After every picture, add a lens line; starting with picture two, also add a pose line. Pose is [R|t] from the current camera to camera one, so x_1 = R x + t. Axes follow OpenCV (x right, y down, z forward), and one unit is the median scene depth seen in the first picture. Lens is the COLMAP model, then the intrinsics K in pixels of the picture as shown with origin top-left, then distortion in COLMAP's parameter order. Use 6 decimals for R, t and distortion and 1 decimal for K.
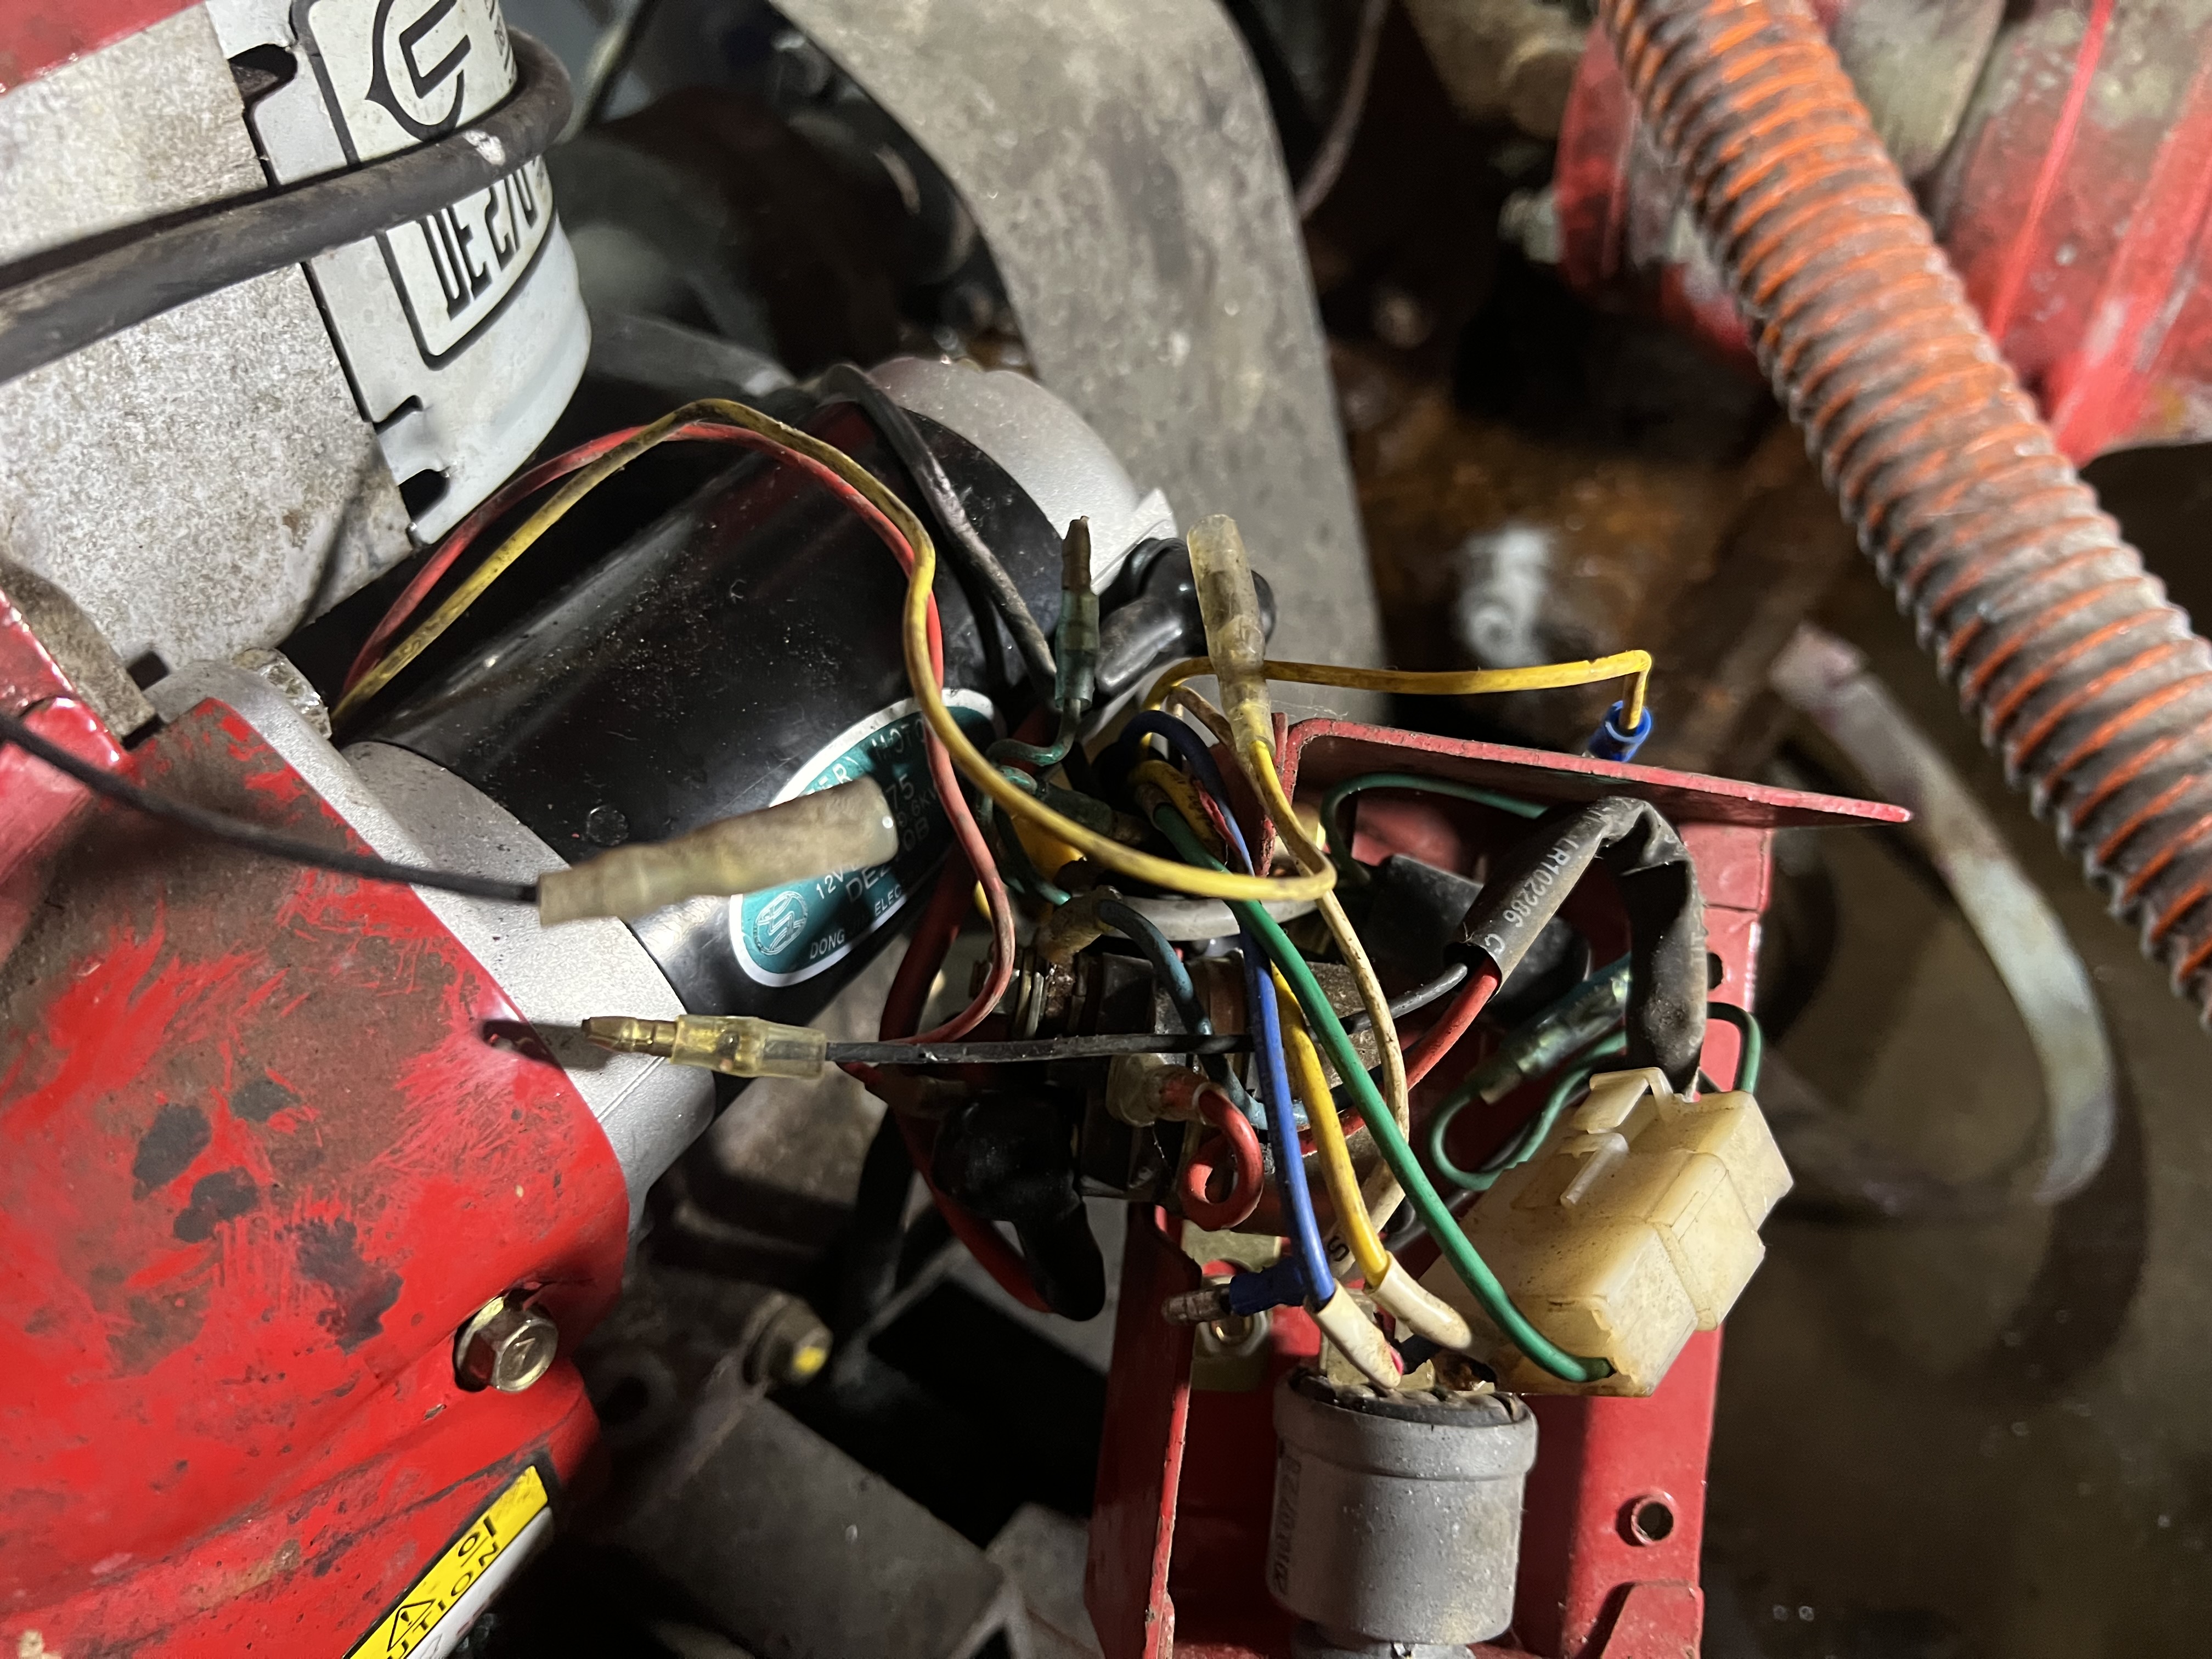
lens RADIAL K [[1683.0, 0, 1113.5], [0, 1683.0, 850.8], [0, 0, 1]] dist [0.000362, -0.036567]
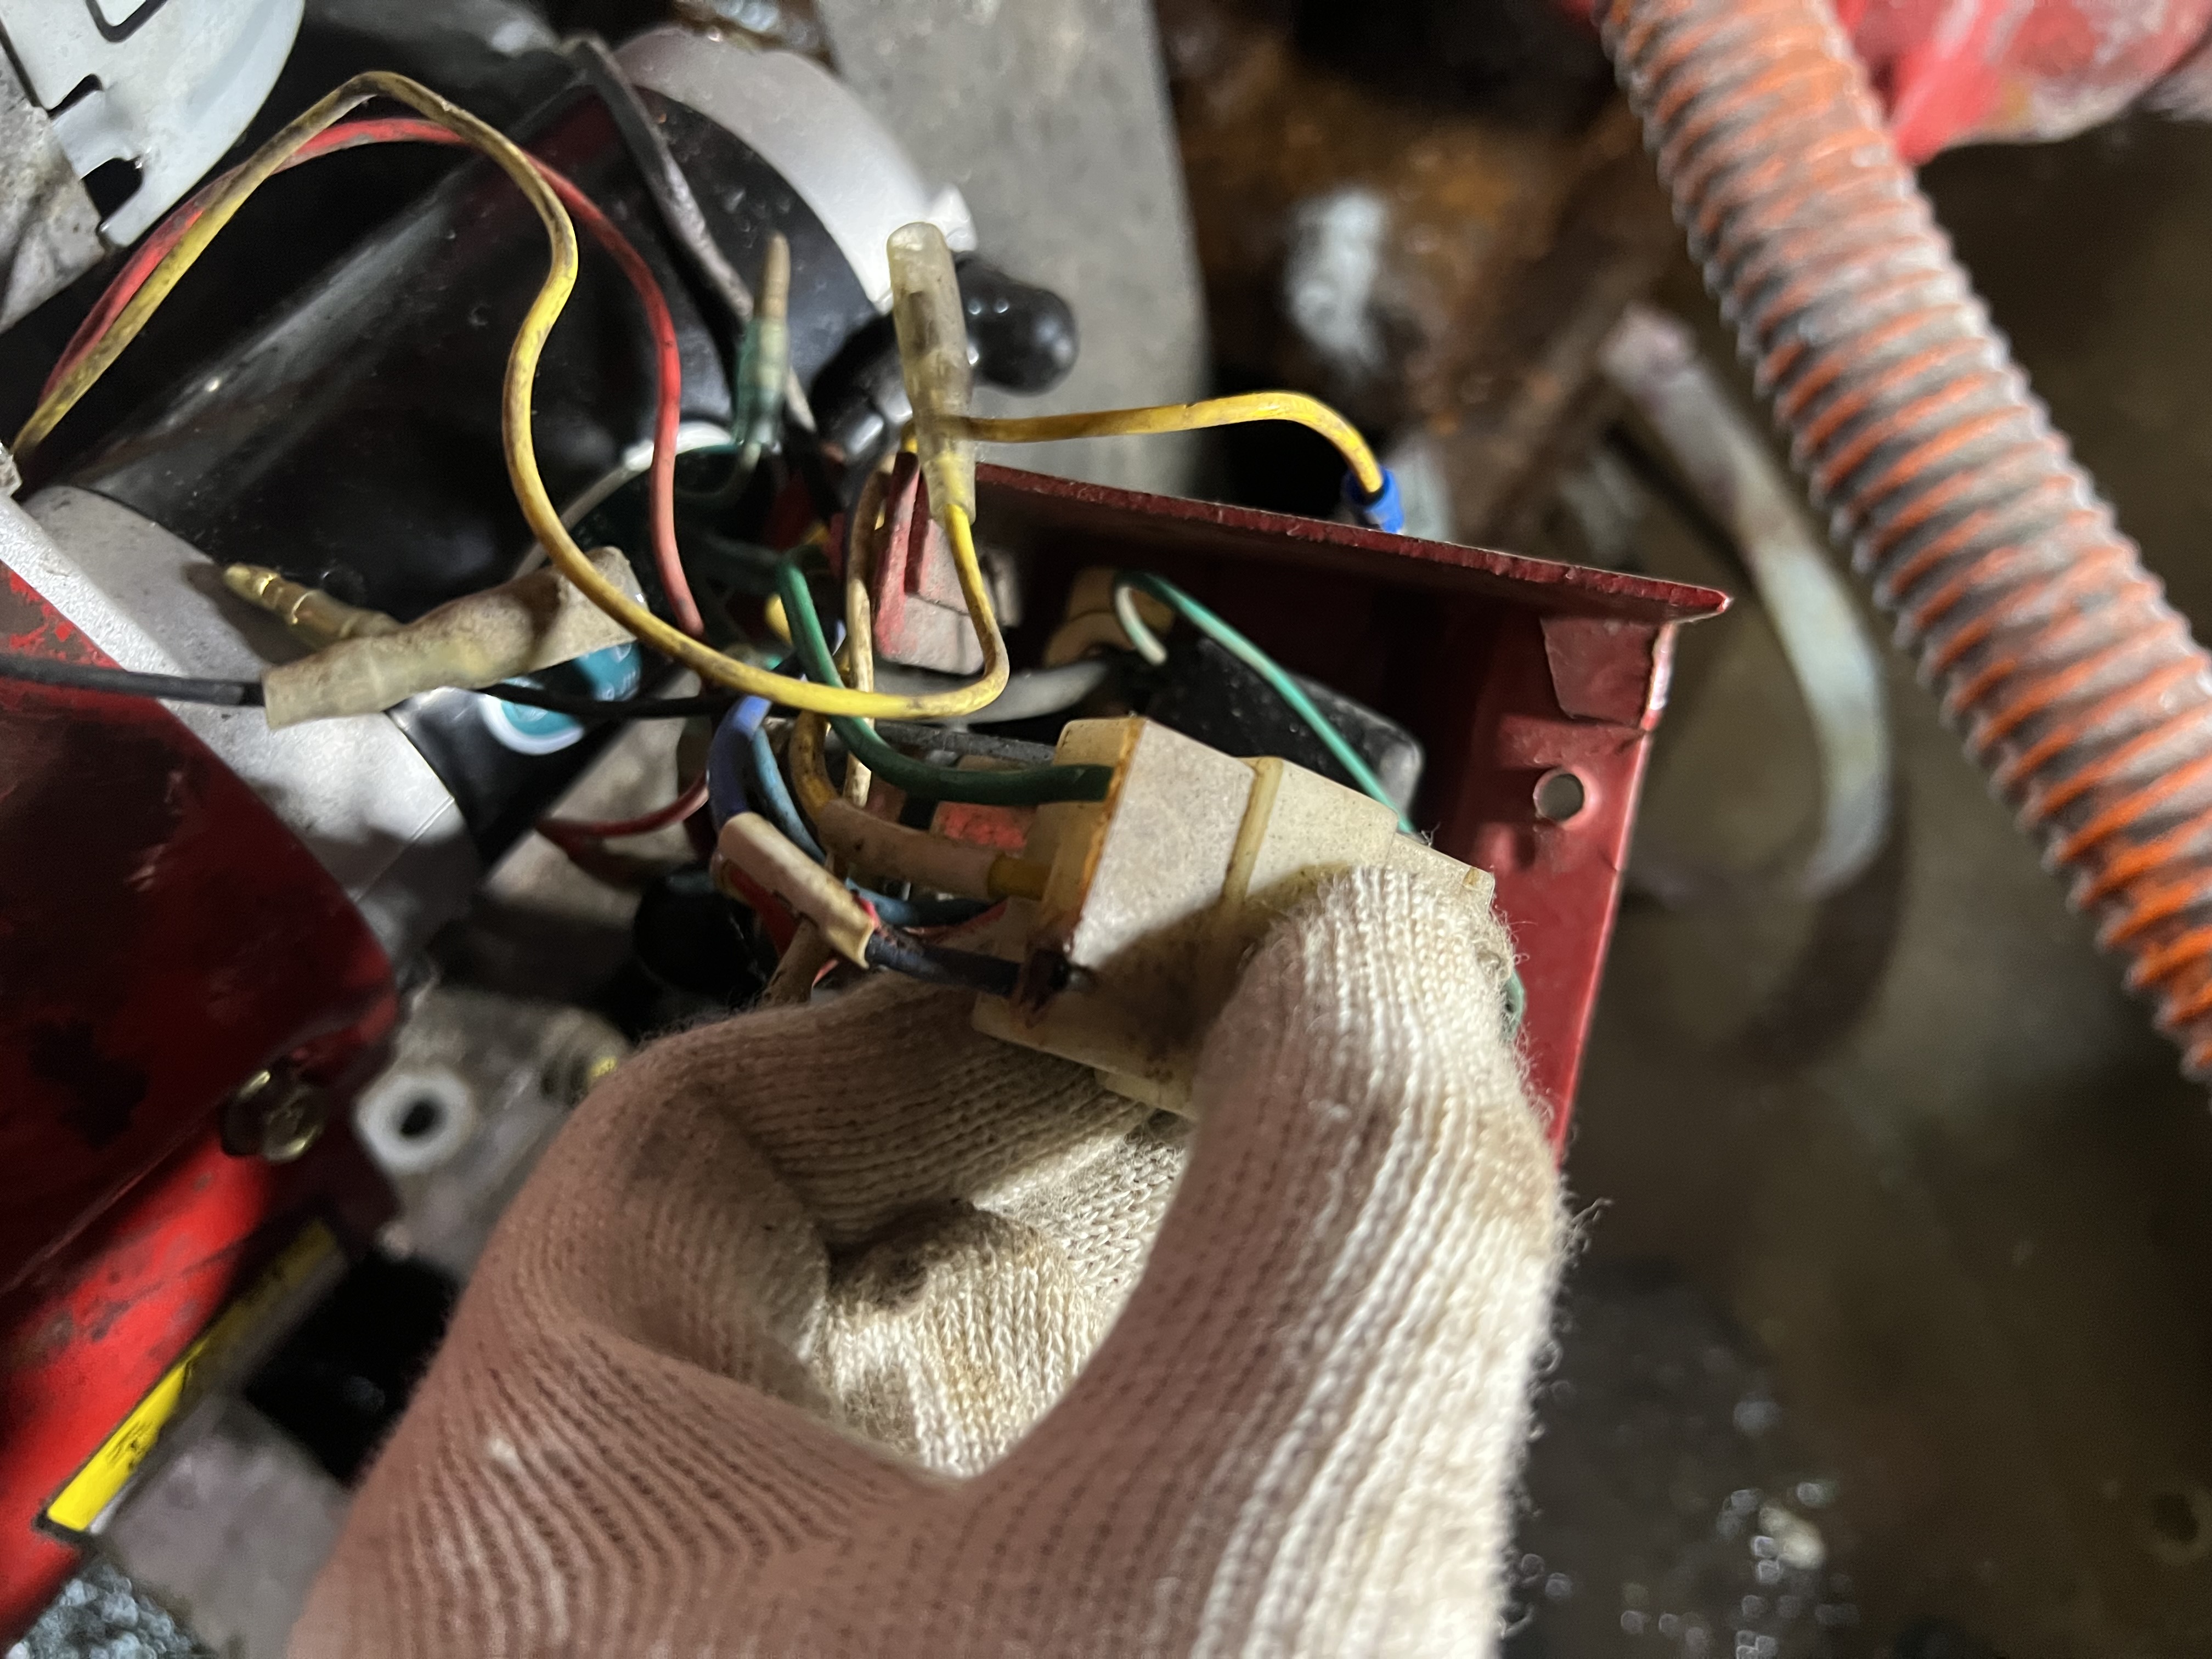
lens RADIAL K [[1702.3, 0, 1106.0], [0, 1702.3, 829.5], [0, 0, 1]] dist [0.002438, -0.046510]
pose [[0.995037, 0.001283, 0.099497, 0.012327], [-0.020719, 0.980674, 0.194550, -0.040319], [-0.097325, -0.195646, 0.975833, 0.013125]]
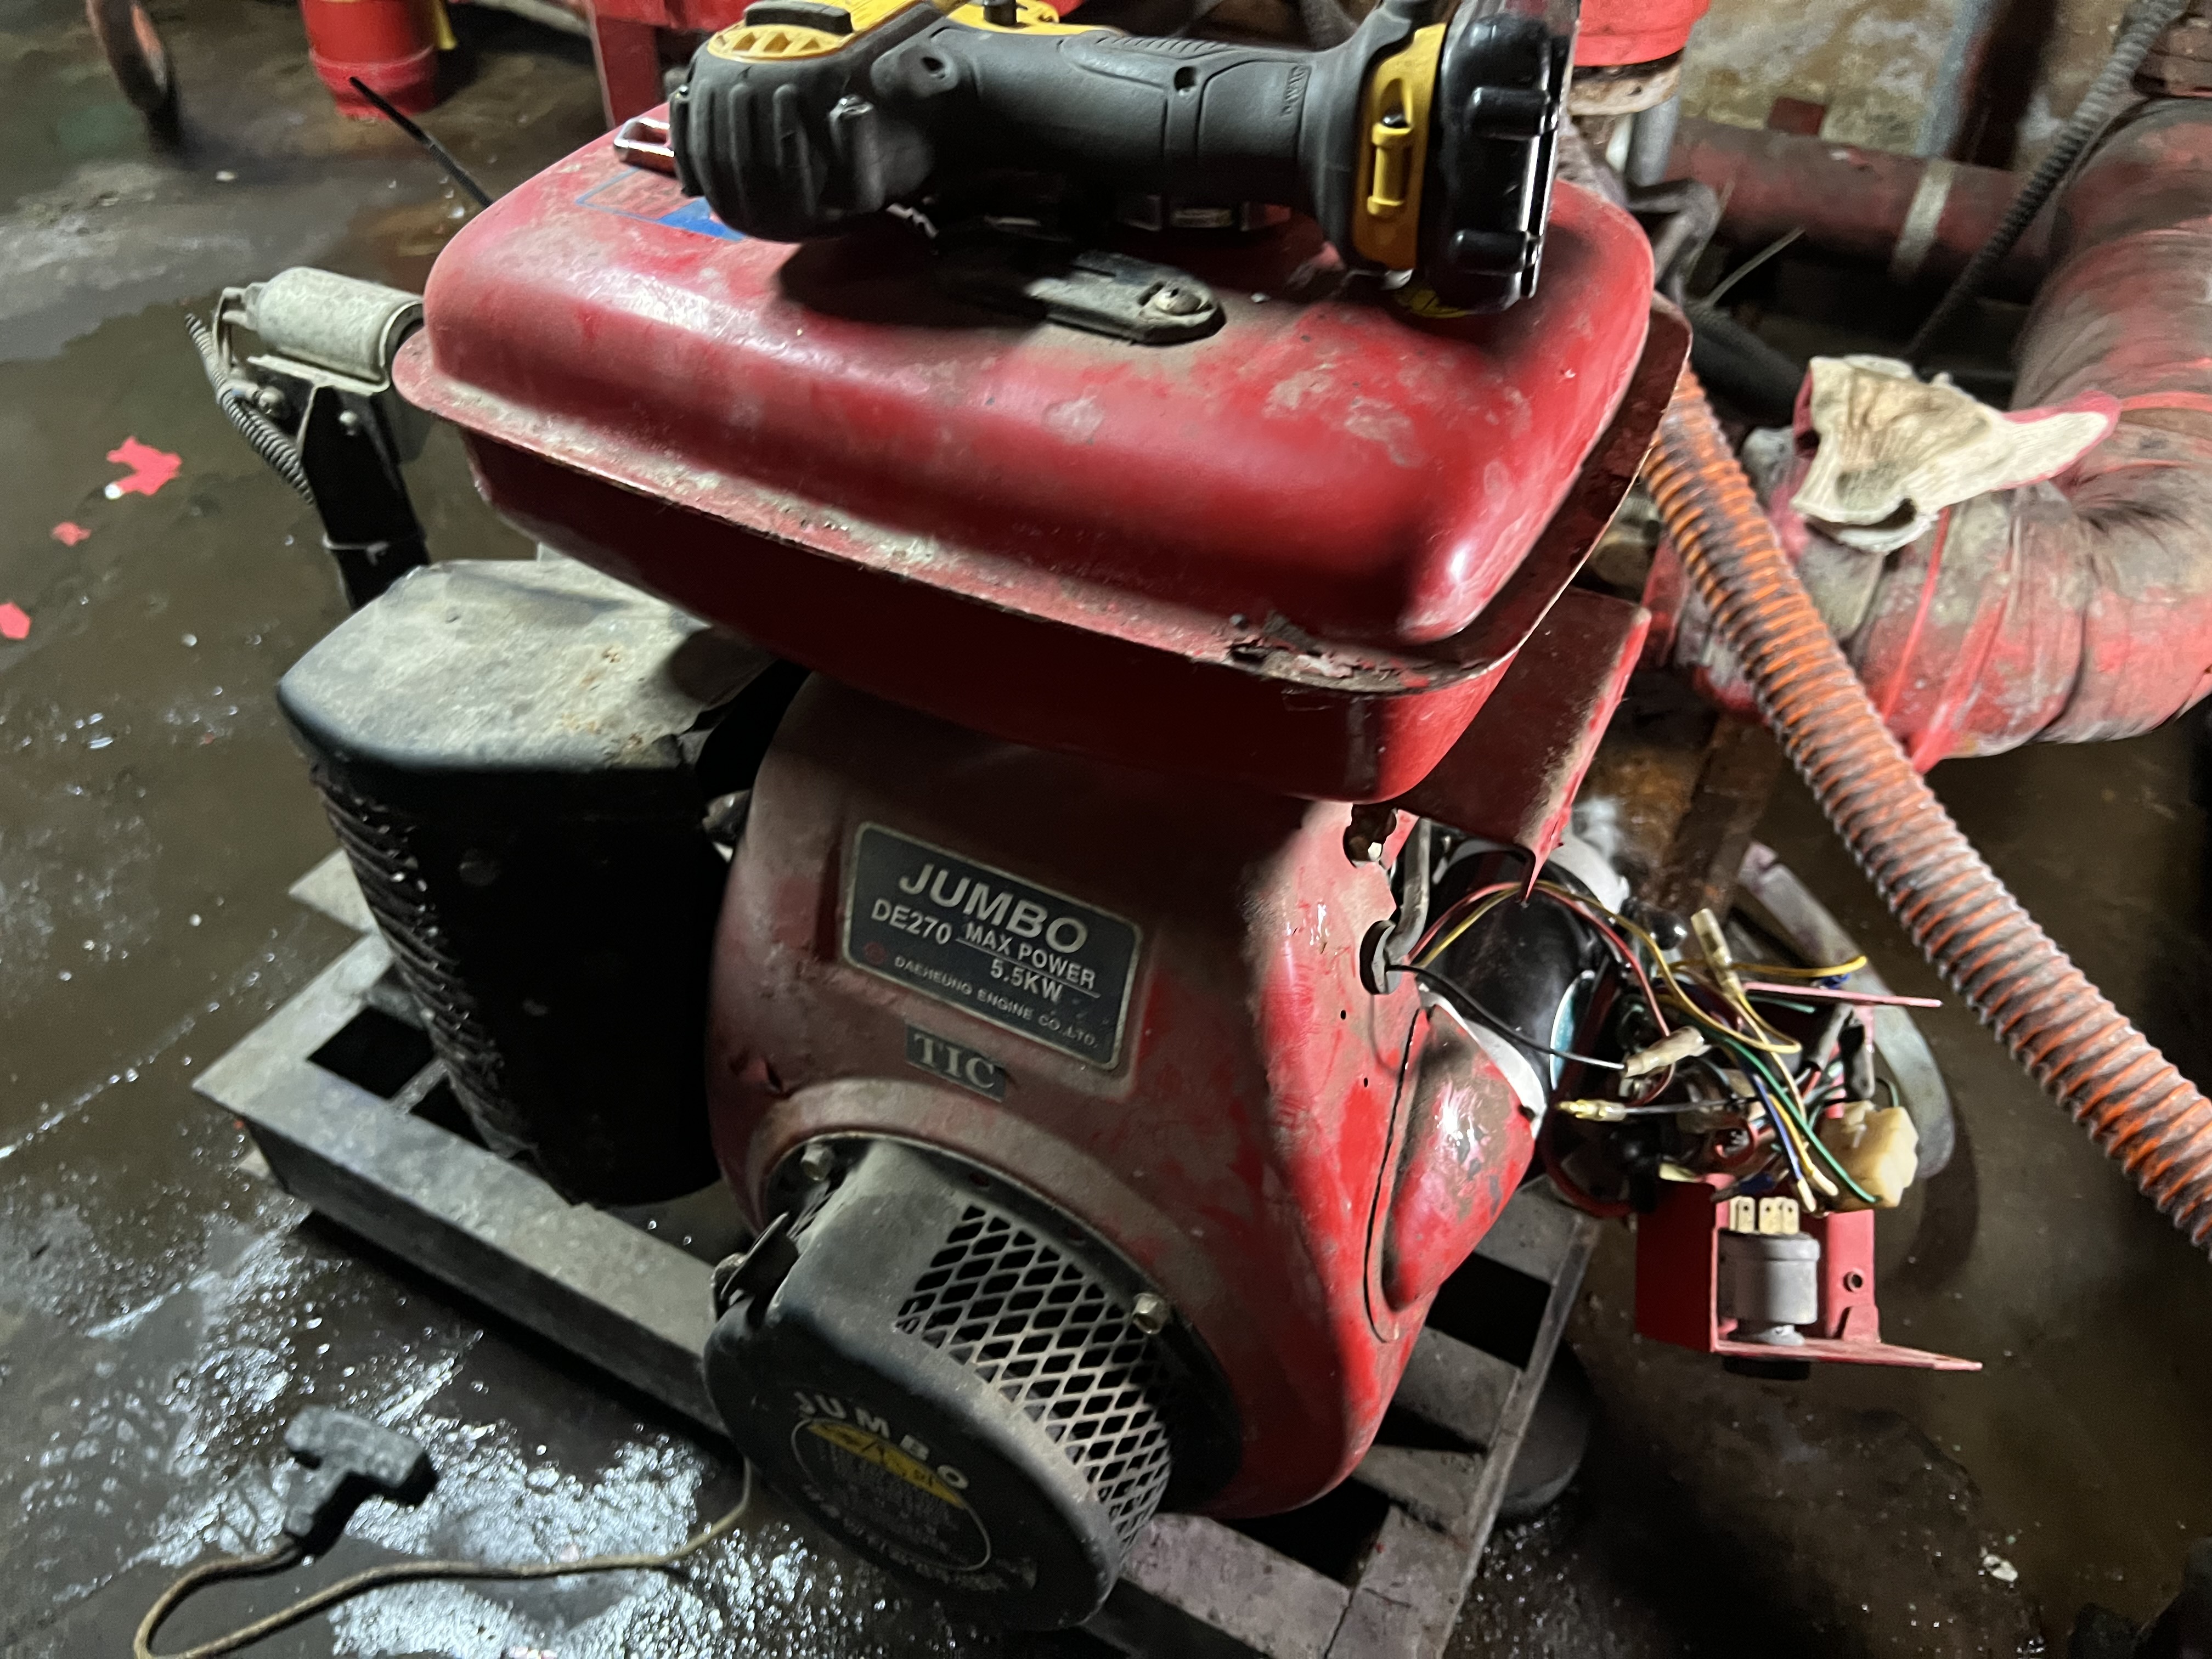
lens RADIAL K [[1664.5, 0, 1106.0], [0, 1664.5, 829.5], [0, 0, 1]] dist [-0.004219, -0.006471]
pose [[0.991211, -0.034232, 0.127783, -0.739245], [0.042923, 0.996903, -0.065888, -0.111423], [-0.125132, 0.070793, 0.989611, -0.937180]]
